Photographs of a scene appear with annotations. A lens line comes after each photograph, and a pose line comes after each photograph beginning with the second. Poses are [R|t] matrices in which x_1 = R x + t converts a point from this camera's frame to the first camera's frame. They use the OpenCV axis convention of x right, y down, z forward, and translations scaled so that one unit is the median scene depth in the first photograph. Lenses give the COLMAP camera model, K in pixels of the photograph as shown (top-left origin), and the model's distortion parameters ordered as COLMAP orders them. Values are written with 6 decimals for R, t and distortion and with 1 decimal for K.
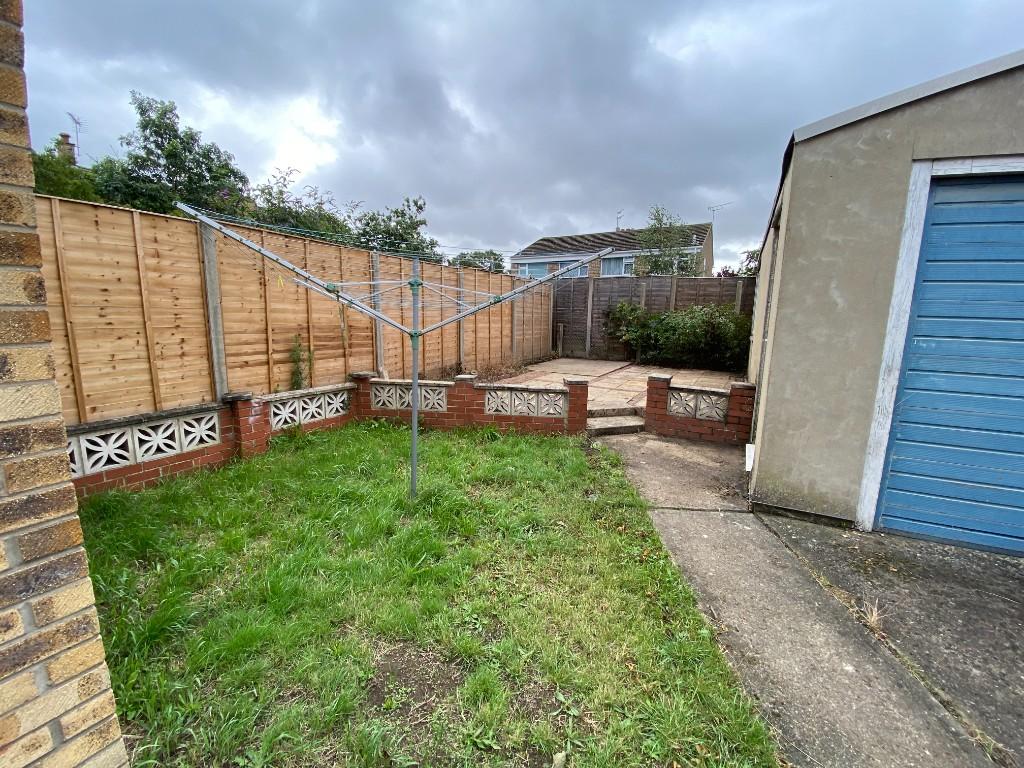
lens RADIAL K [[415.4, 0, 509.5], [0, 415.4, 382.2], [0, 0, 1]] dist [0.028194, -0.020554]
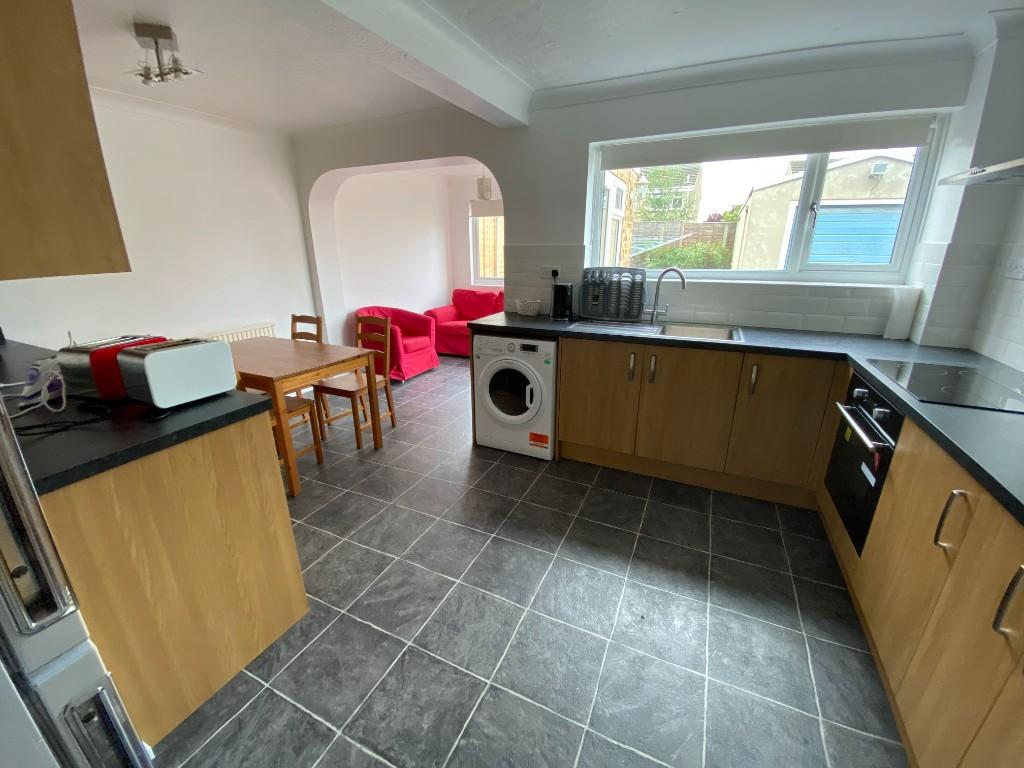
lens RADIAL K [[415.4, 0, 509.5], [0, 415.4, 382.2], [0, 0, 1]] dist [0.028194, -0.020554]
pose [[0.998143, -0.038432, 0.047265, -1.074591], [0.030547, 0.987047, 0.157497, 0.191683], [-0.052706, -0.155761, 0.986388, -1.794532]]
